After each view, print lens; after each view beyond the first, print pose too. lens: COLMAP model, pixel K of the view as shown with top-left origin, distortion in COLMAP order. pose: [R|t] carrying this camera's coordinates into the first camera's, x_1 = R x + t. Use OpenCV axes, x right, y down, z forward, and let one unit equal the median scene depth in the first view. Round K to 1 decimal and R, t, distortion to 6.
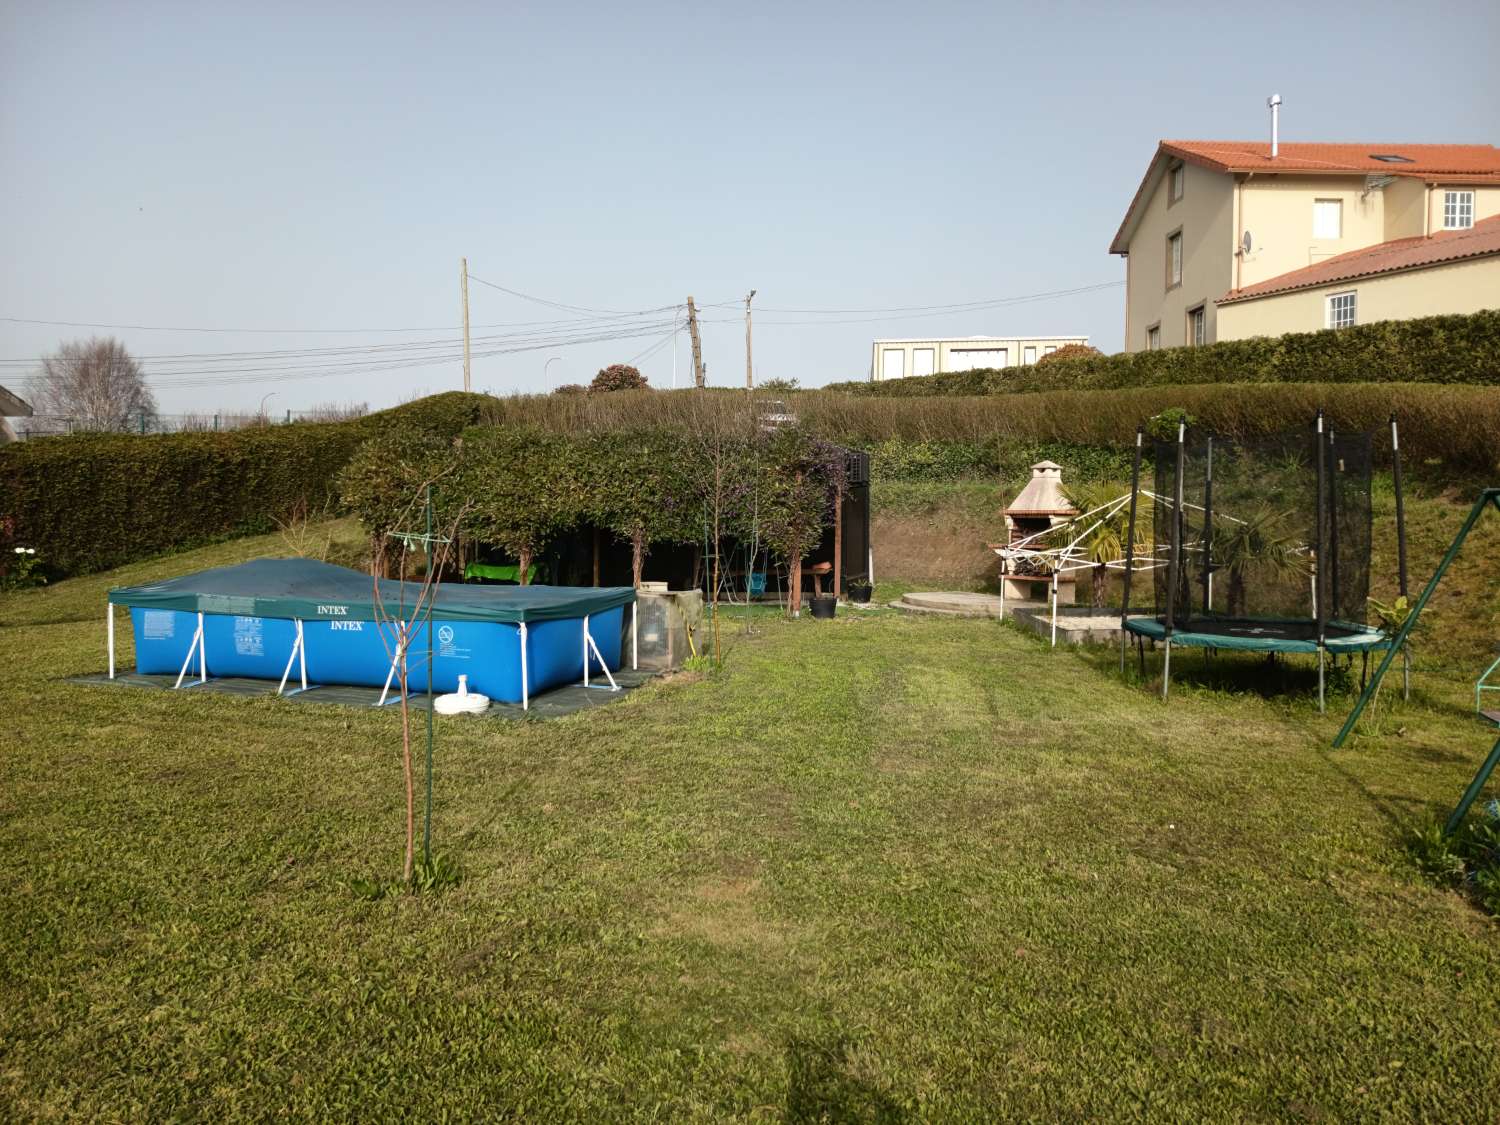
lens RADIAL K [[1062.0, 0, 750.0], [0, 1062.0, 562.5], [0, 0, 1]] dist [0.039141, -0.089030]
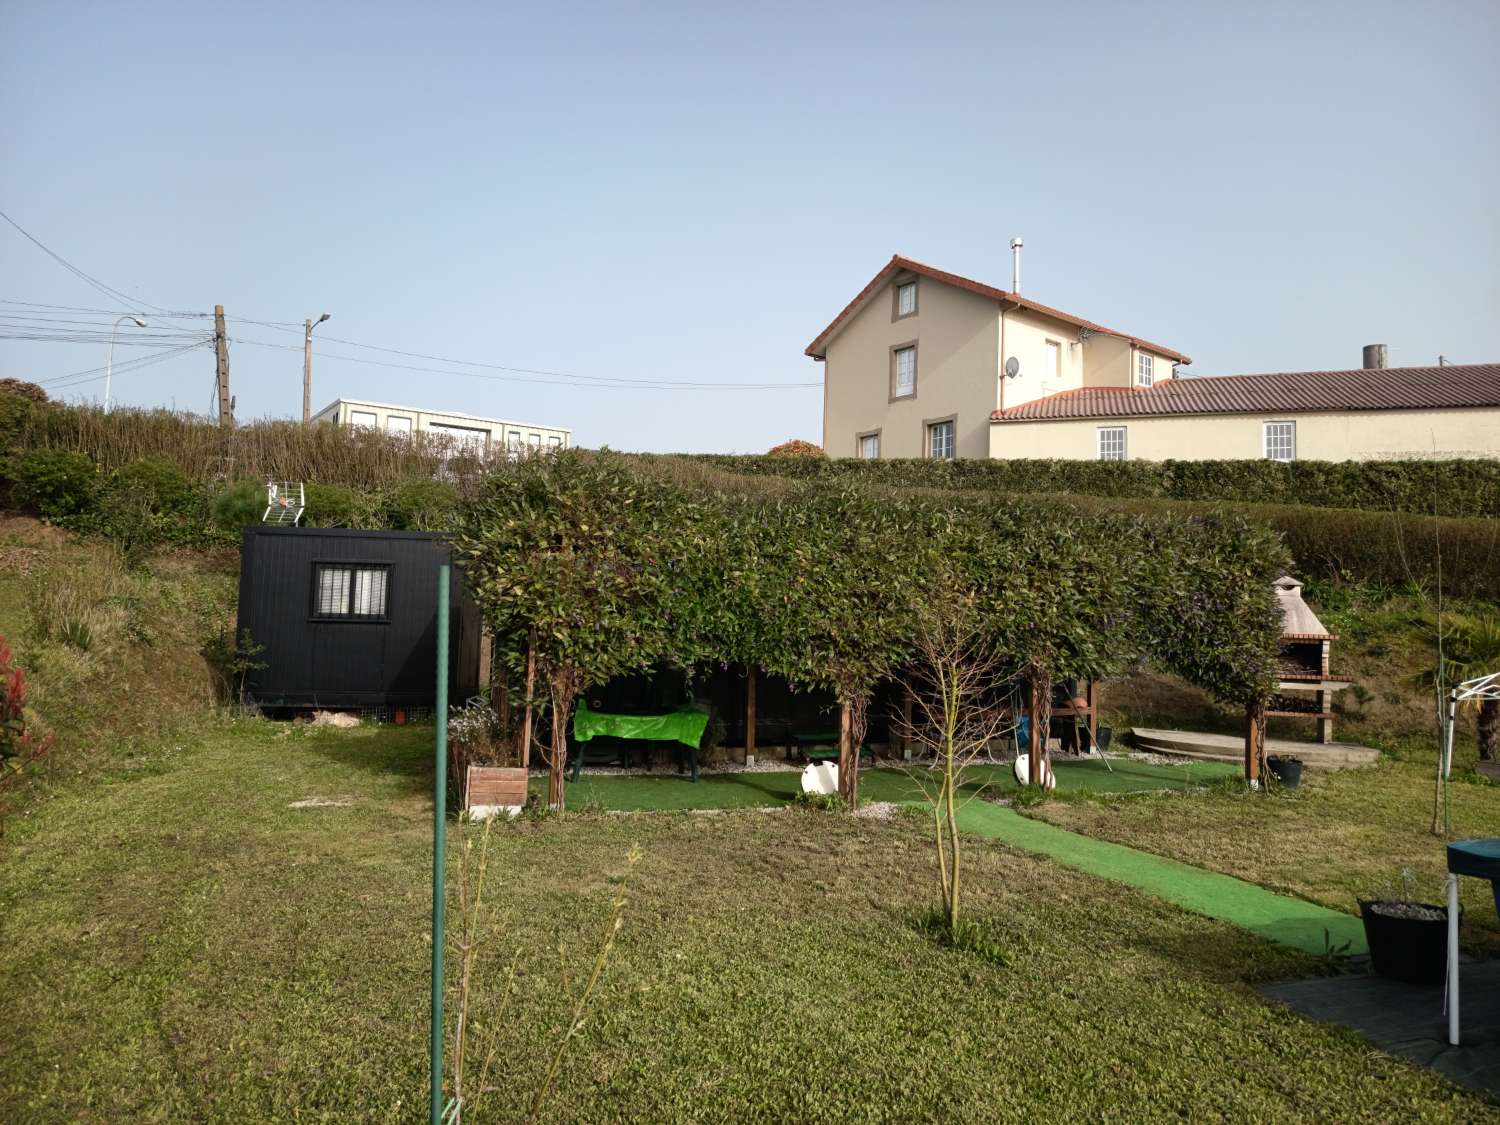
lens RADIAL K [[1062.0, 0, 750.0], [0, 1062.0, 562.5], [0, 0, 1]] dist [0.039141, -0.089030]
pose [[0.773985, 0.055449, 0.630771, -0.388052], [-0.001400, 0.996306, -0.085864, -0.016255], [-0.633202, 0.065574, 0.771204, 0.358484]]
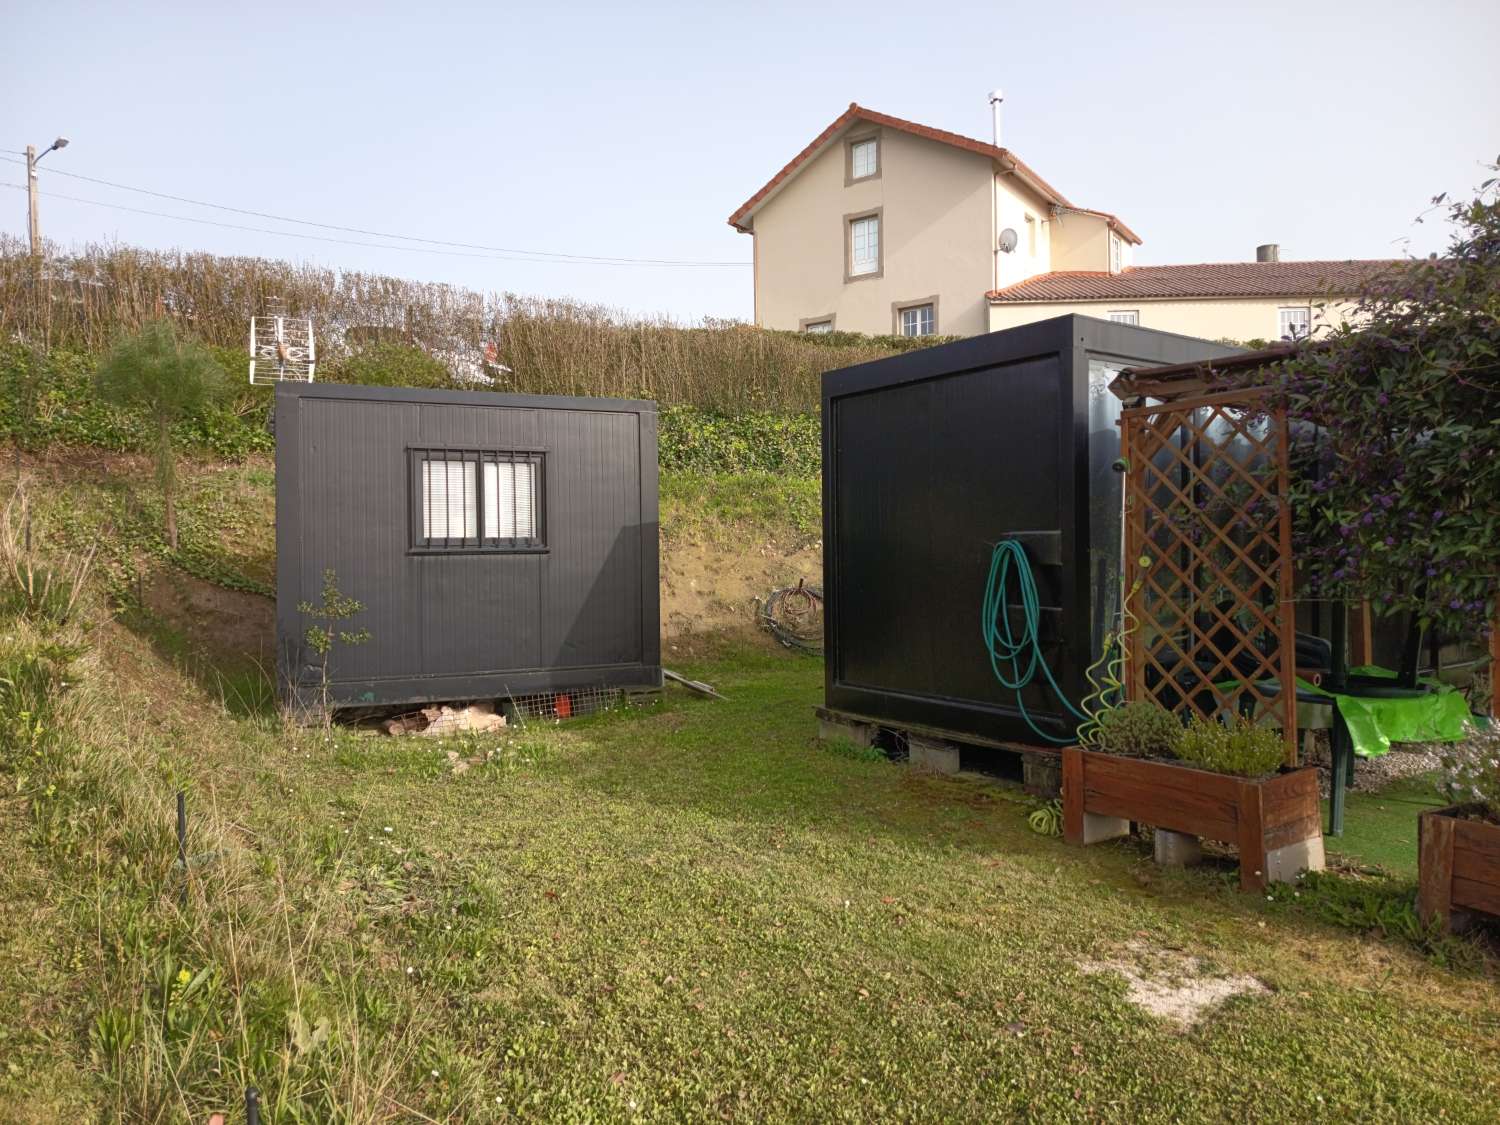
lens RADIAL K [[1062.0, 0, 750.0], [0, 1062.0, 562.5], [0, 0, 1]] dist [0.039141, -0.089030]
pose [[0.543735, -0.014778, 0.839127, -0.424861], [0.053025, 0.998452, -0.016775, -0.020107], [-0.837580, 0.053616, 0.543677, 0.695750]]
